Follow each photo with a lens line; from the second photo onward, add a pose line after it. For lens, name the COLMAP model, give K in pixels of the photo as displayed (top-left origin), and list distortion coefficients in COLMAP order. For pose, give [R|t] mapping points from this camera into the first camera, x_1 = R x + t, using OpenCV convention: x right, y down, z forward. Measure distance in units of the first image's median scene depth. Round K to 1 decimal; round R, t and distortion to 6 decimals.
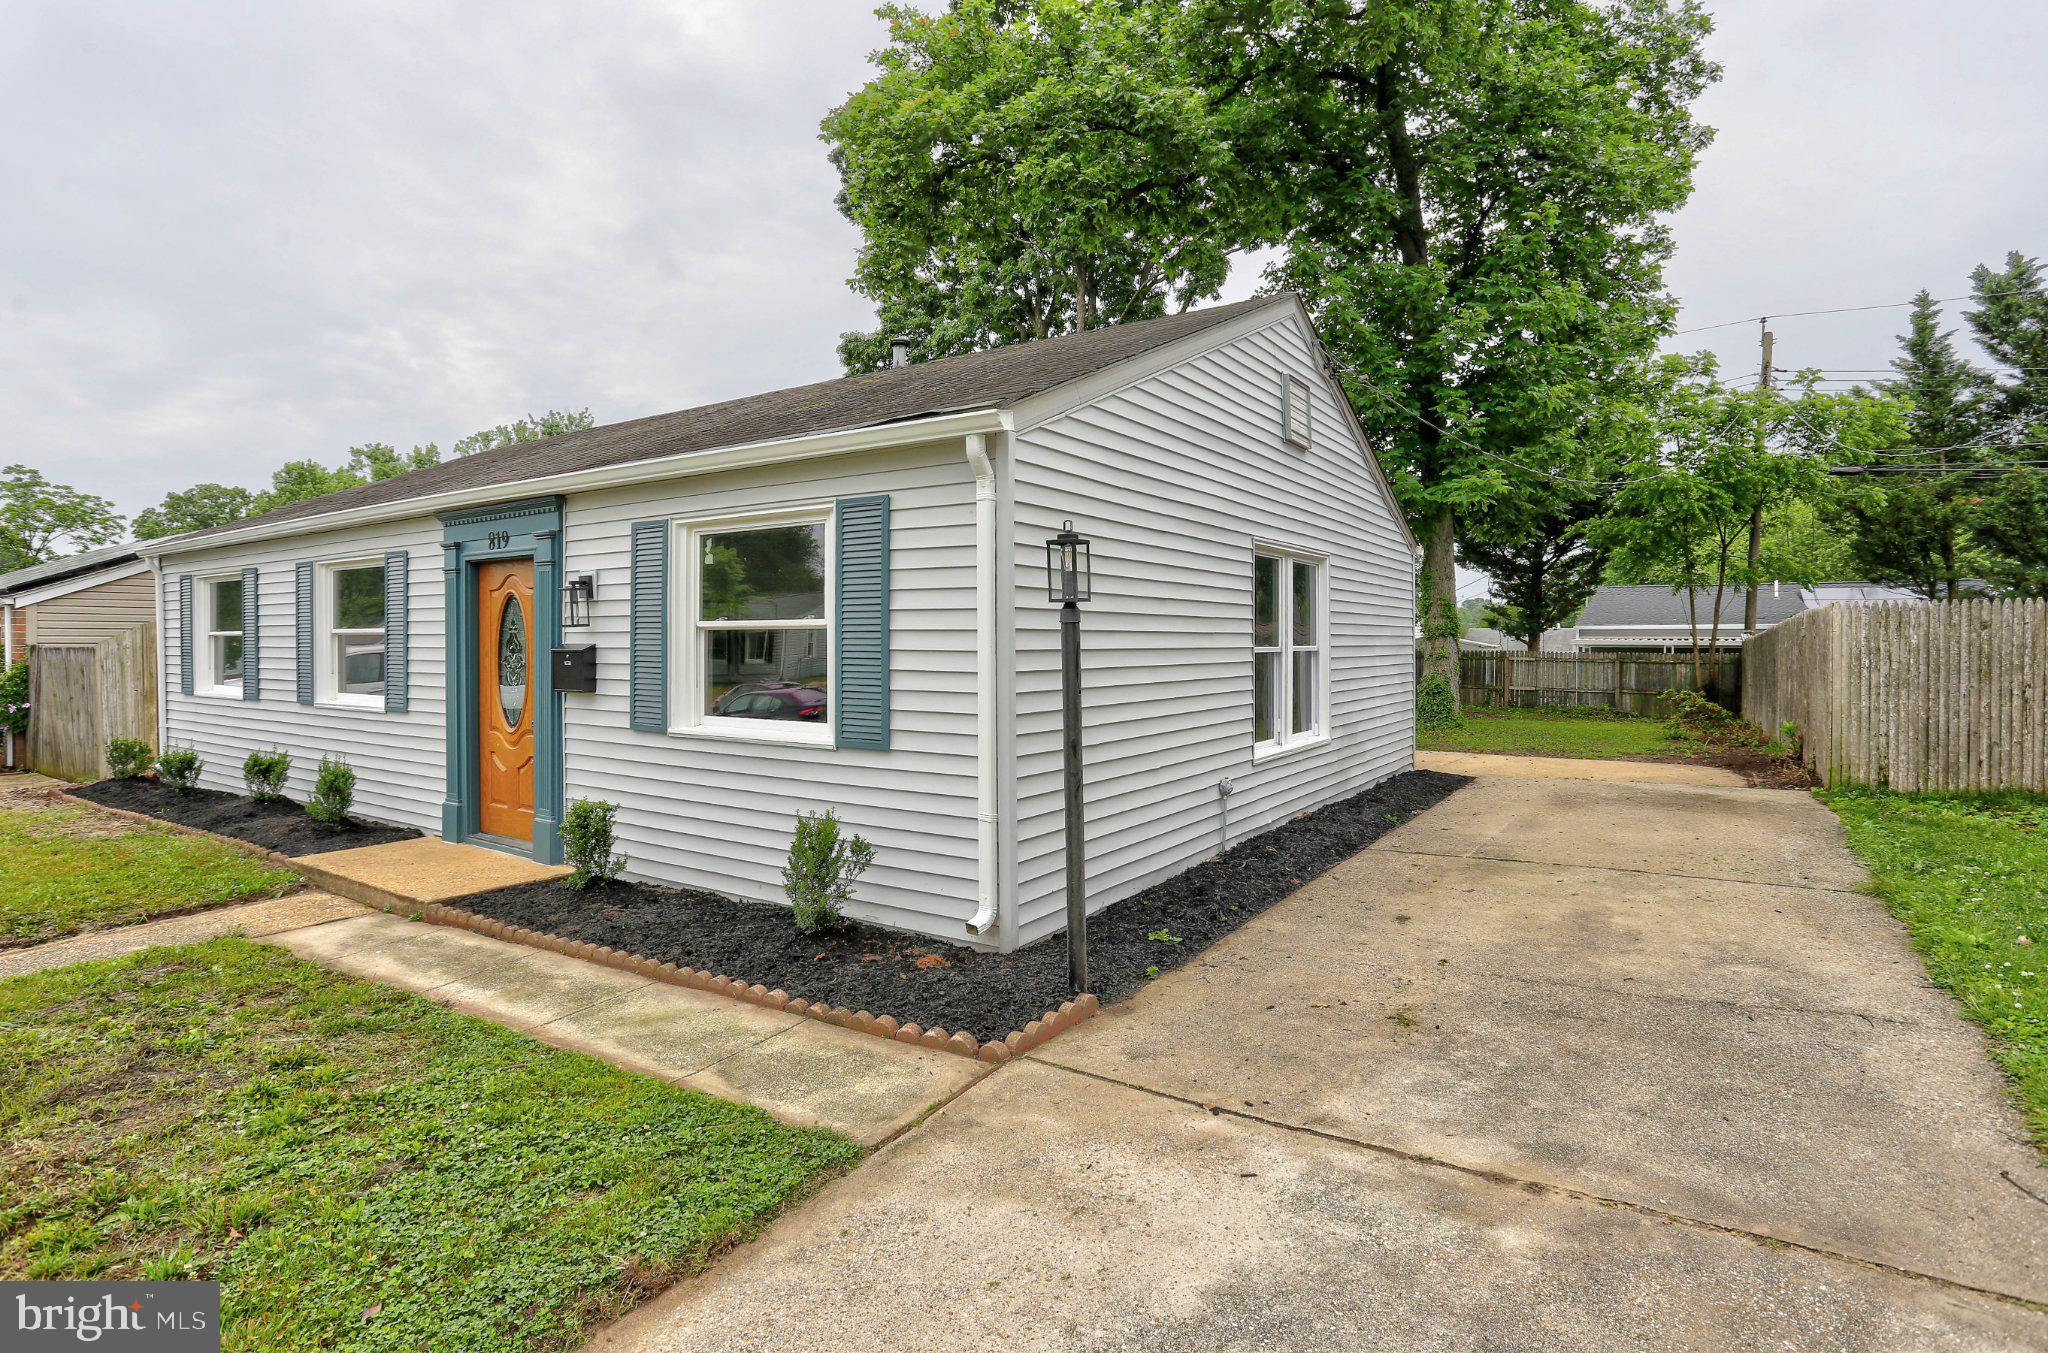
lens RADIAL K [[1016.9, 0, 1016.7], [0, 1016.9, 645.9], [0, 0, 1]] dist [-0.077135, 0.033476]
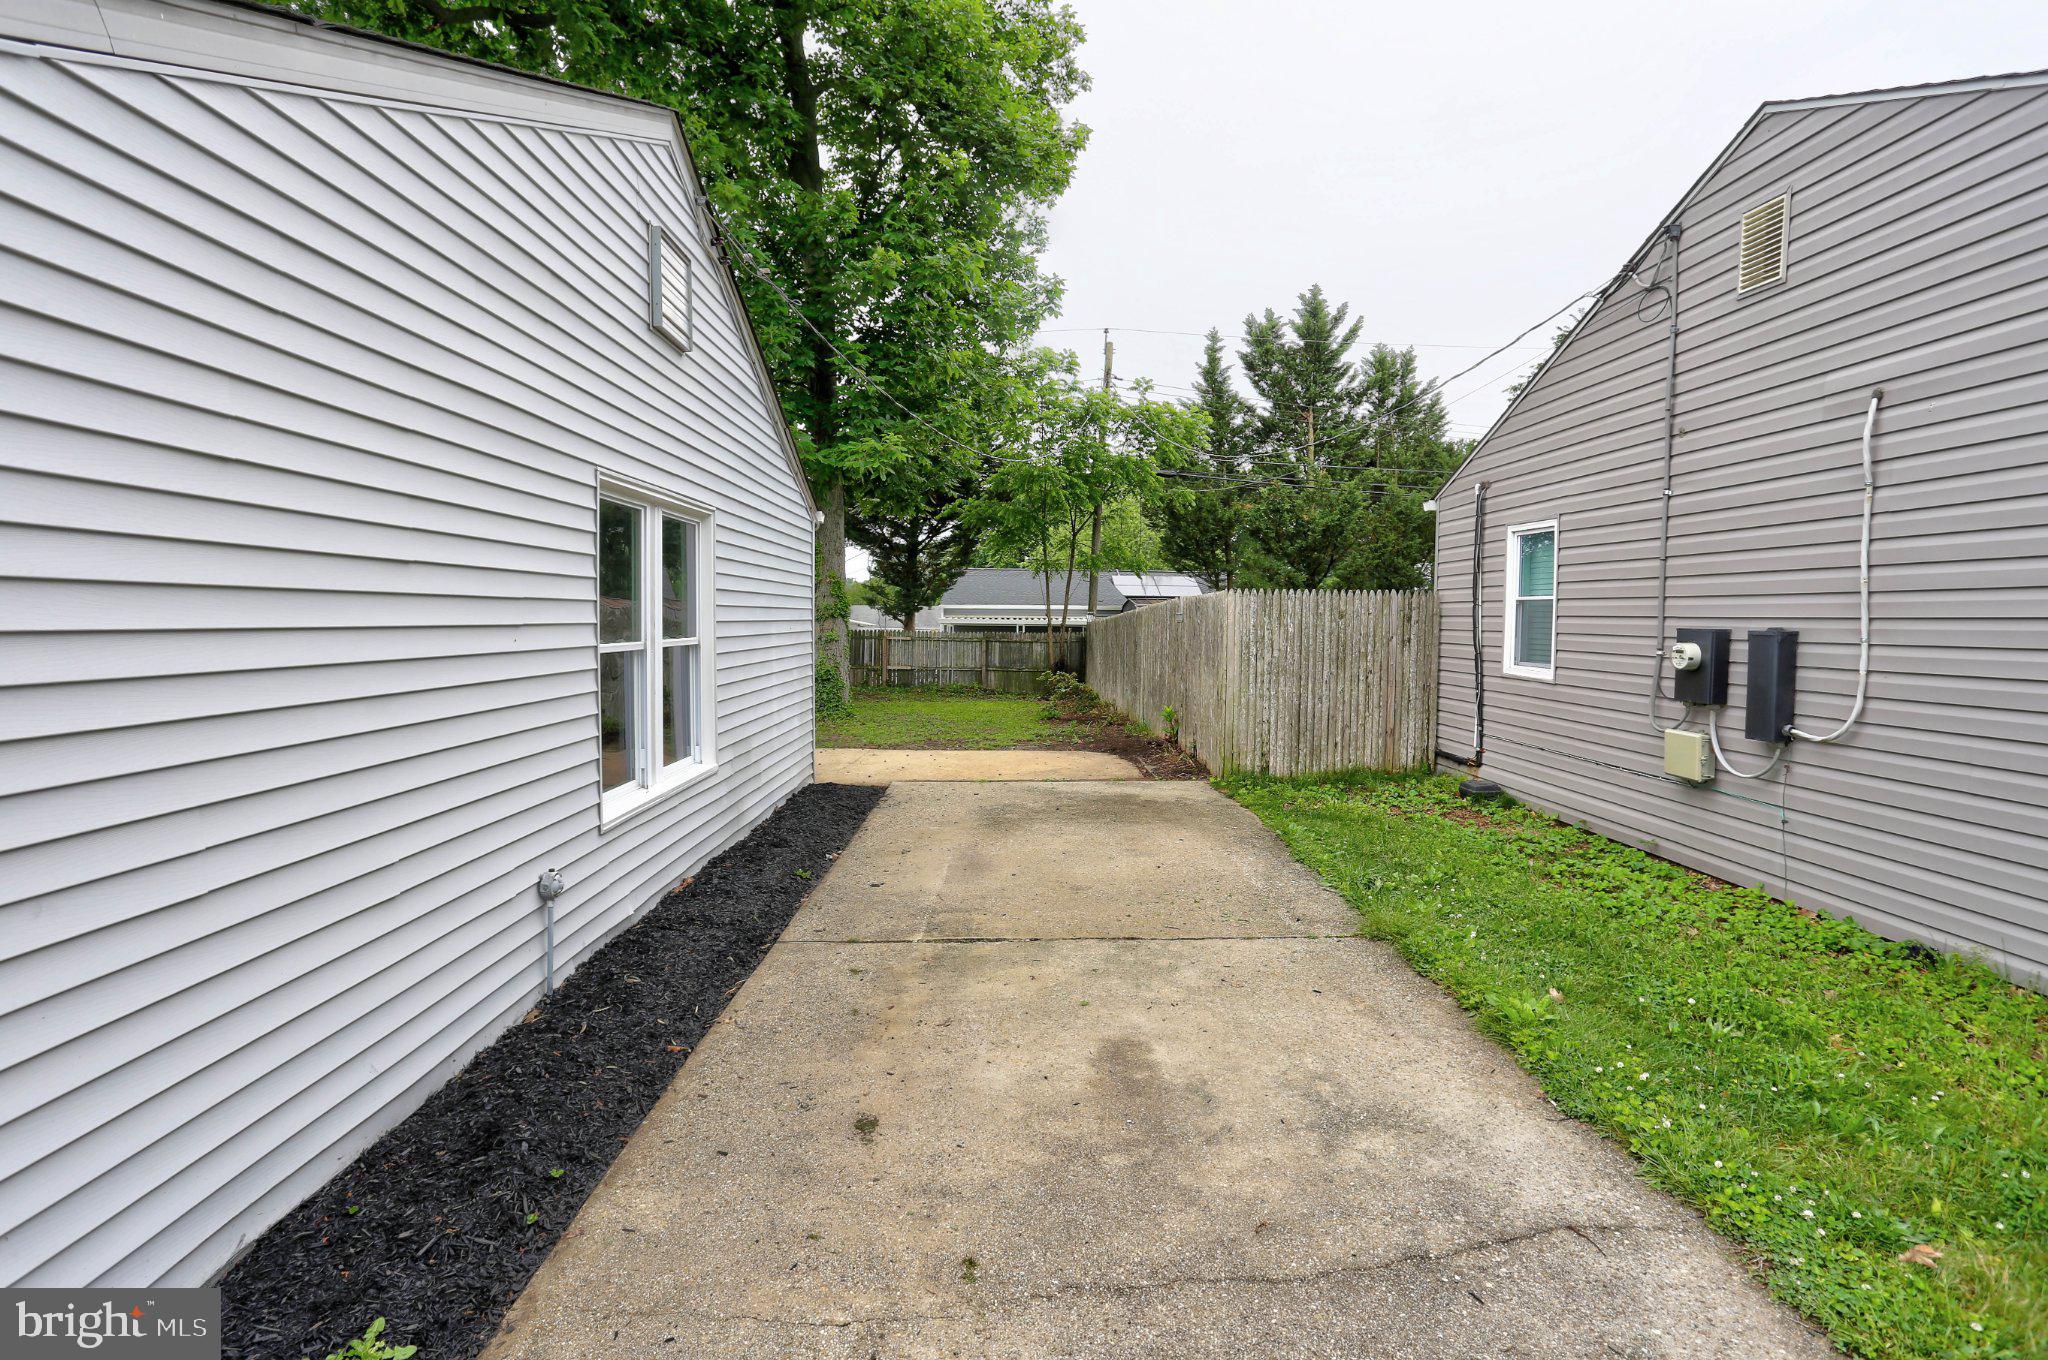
lens RADIAL K [[1016.9, 0, 1016.7], [0, 1016.9, 649.4], [0, 0, 1]] dist [-0.077135, 0.033476]
pose [[0.823669, -0.012032, 0.566943, 0.039683], [-0.004124, 0.999621, 0.027206, -0.005938], [-0.567056, -0.024747, 0.823307, 0.143522]]
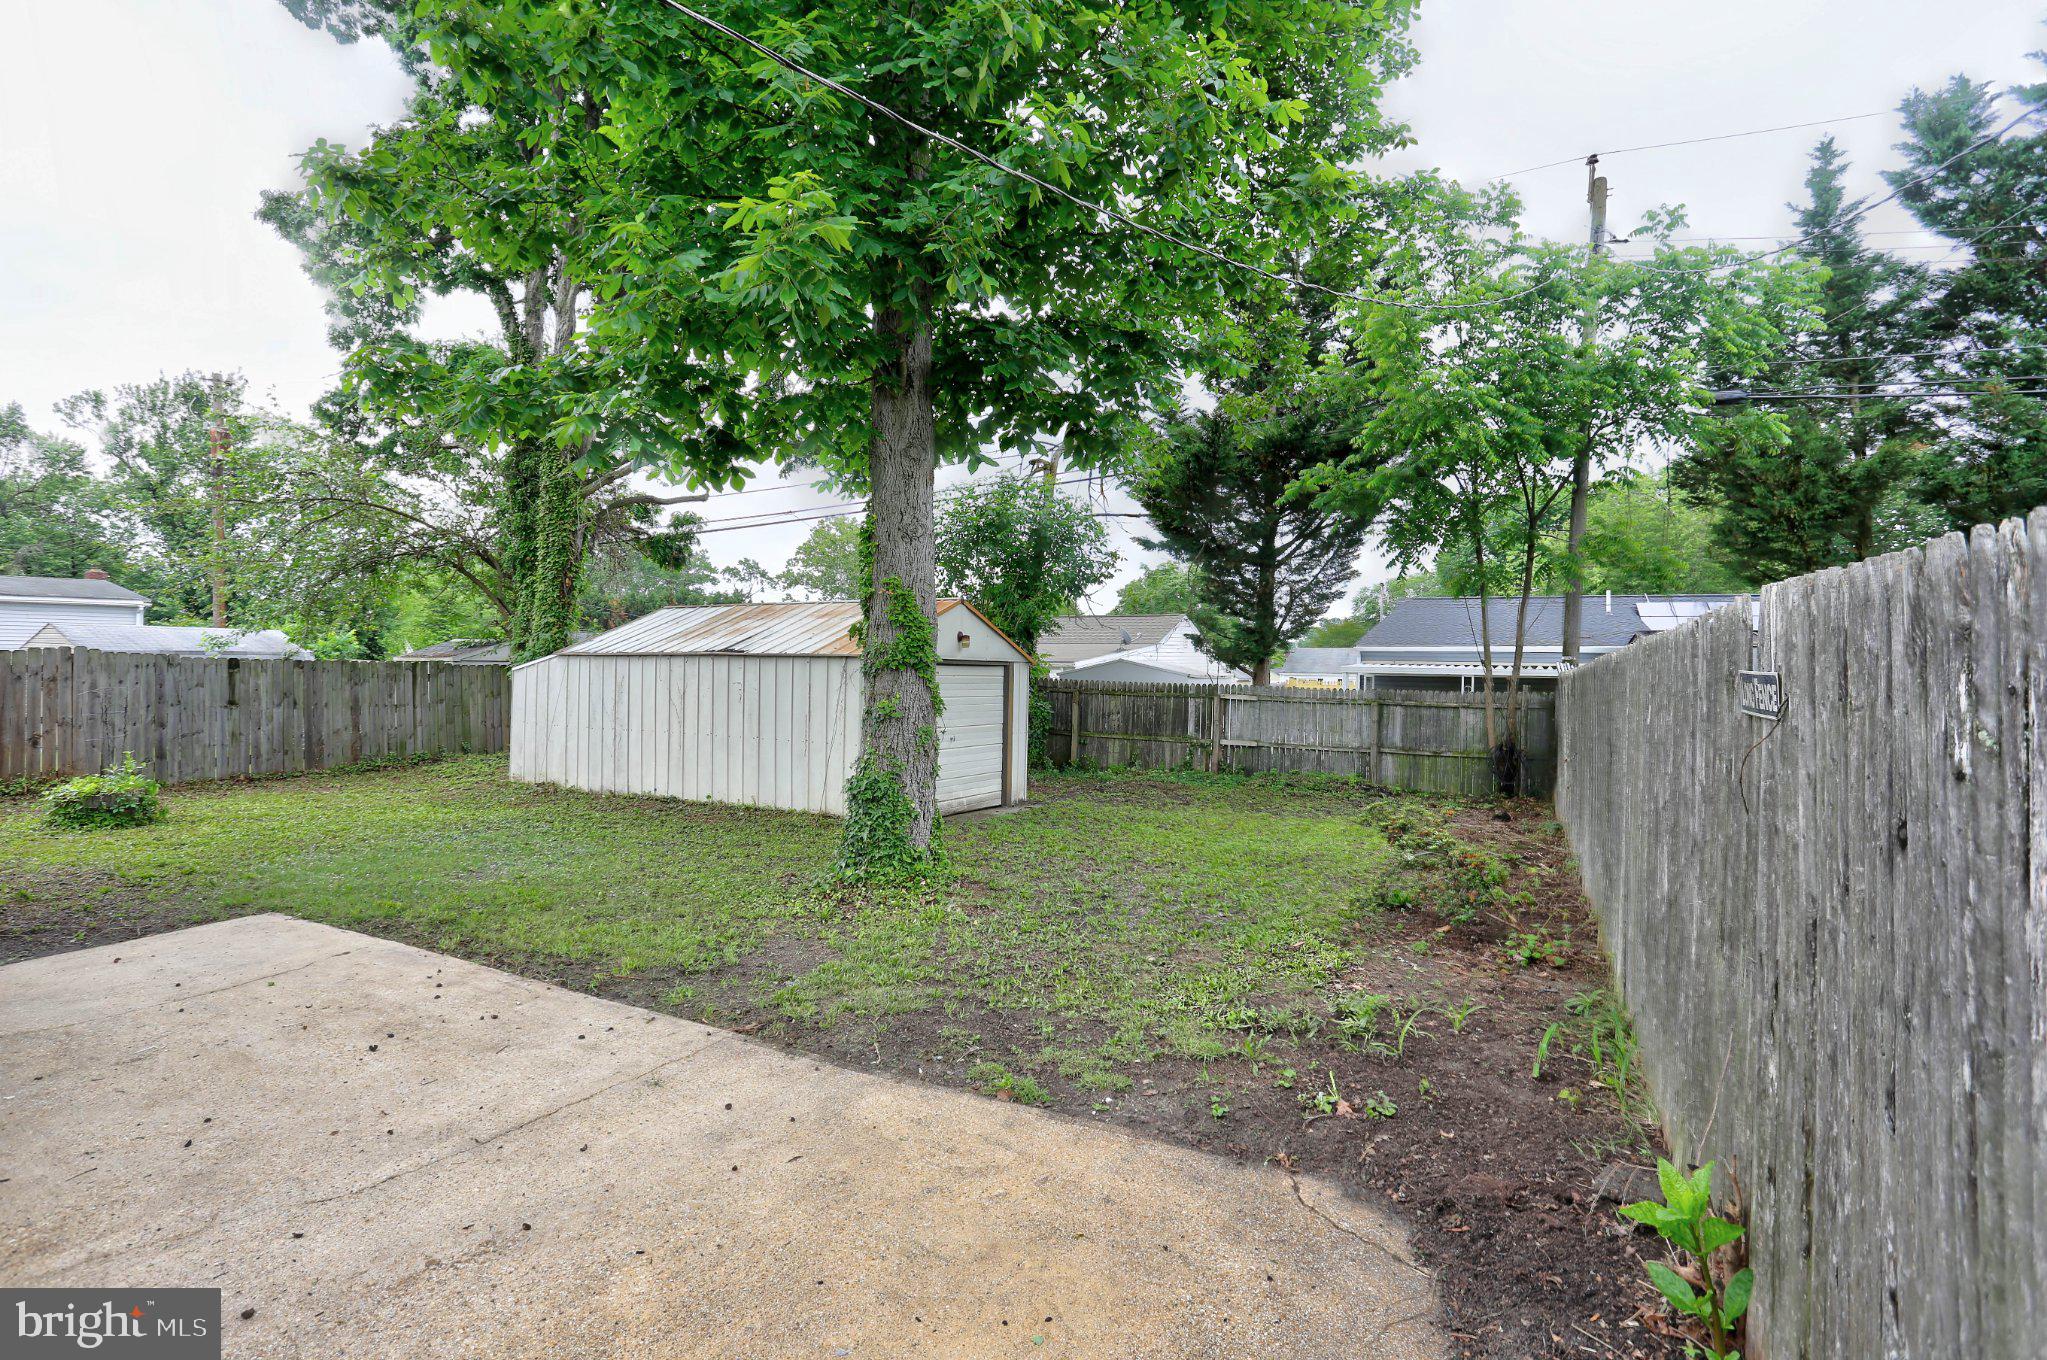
lens RADIAL K [[1050.6, 0, 1023.1], [0, 1050.6, 670.6], [0, 0, 1]] dist [-0.064100, 0.035997]
pose [[0.990473, 0.007190, 0.137518, 0.398688], [-0.007436, 0.999972, 0.001279, -0.006065], [-0.137505, -0.002290, 0.990498, 0.510214]]
